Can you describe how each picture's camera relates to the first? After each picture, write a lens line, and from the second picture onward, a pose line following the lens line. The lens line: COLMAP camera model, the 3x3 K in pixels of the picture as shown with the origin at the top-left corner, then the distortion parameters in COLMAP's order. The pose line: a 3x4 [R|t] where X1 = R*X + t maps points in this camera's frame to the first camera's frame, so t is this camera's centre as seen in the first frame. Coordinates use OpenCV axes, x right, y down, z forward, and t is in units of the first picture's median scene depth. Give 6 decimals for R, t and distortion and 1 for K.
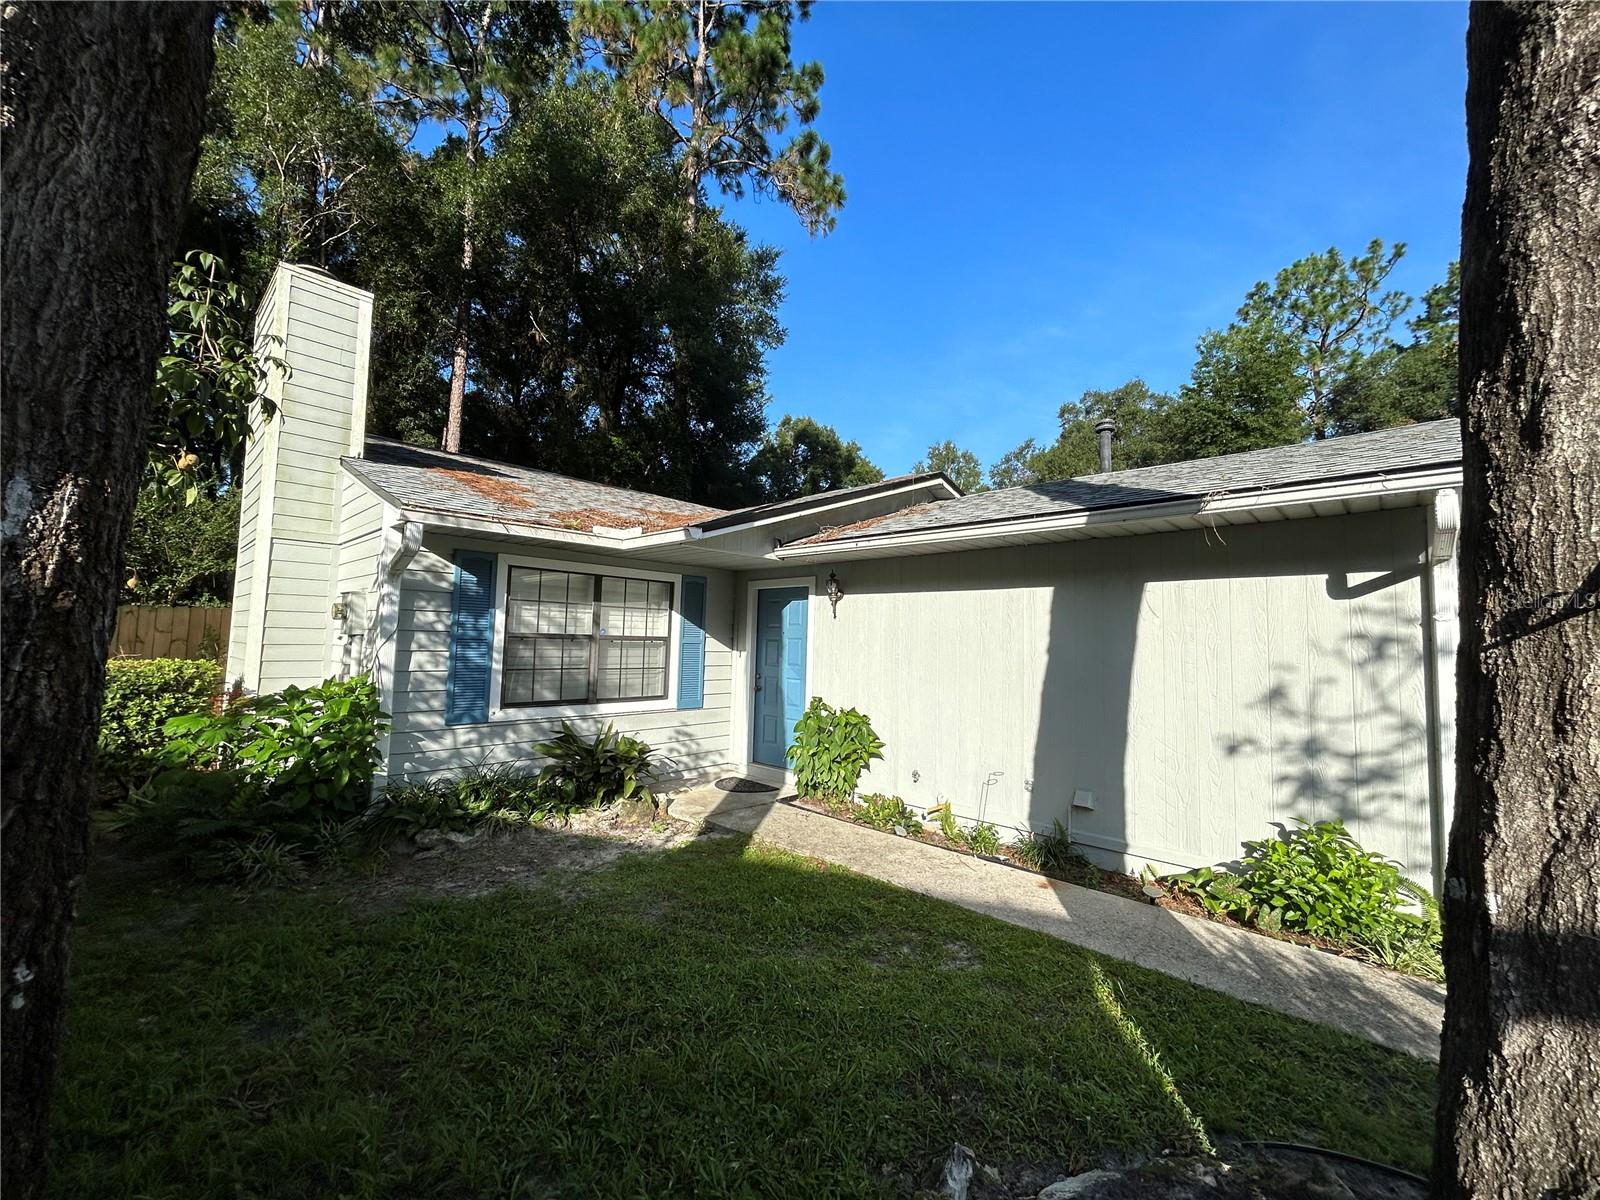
lens RADIAL K [[647.3, 0, 799.6], [0, 647.3, 593.5], [0, 0, 1]] dist [0.005427, 0.000077]
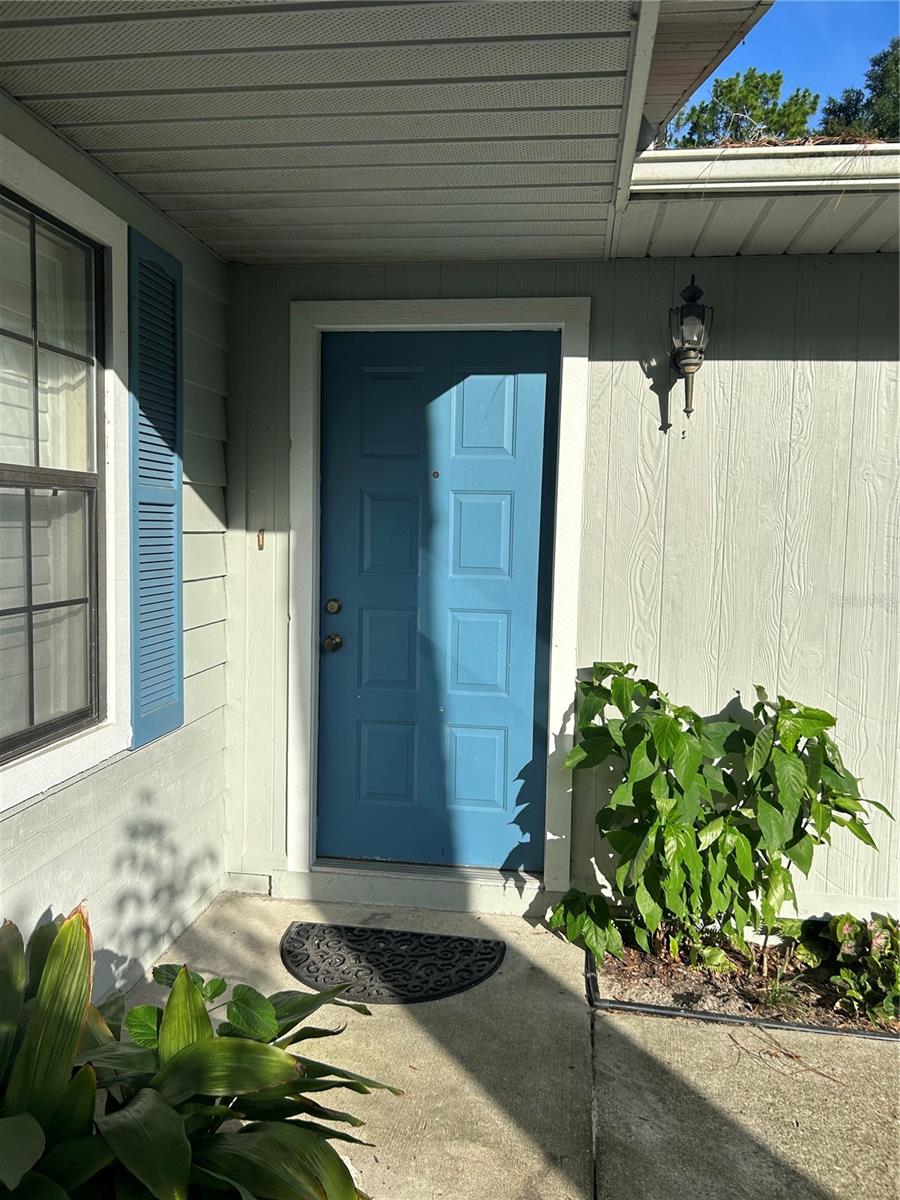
lens RADIAL K [[906.2, 0, 450.2], [0, 906.2, 606.1], [0, 0, 1]] dist [0.053741, -0.034045]
pose [[0.815224, -0.052587, 0.576754, -0.297866], [-0.045124, 0.987074, 0.153779, 0.056629], [-0.577386, -0.151390, 0.802314, 0.630323]]
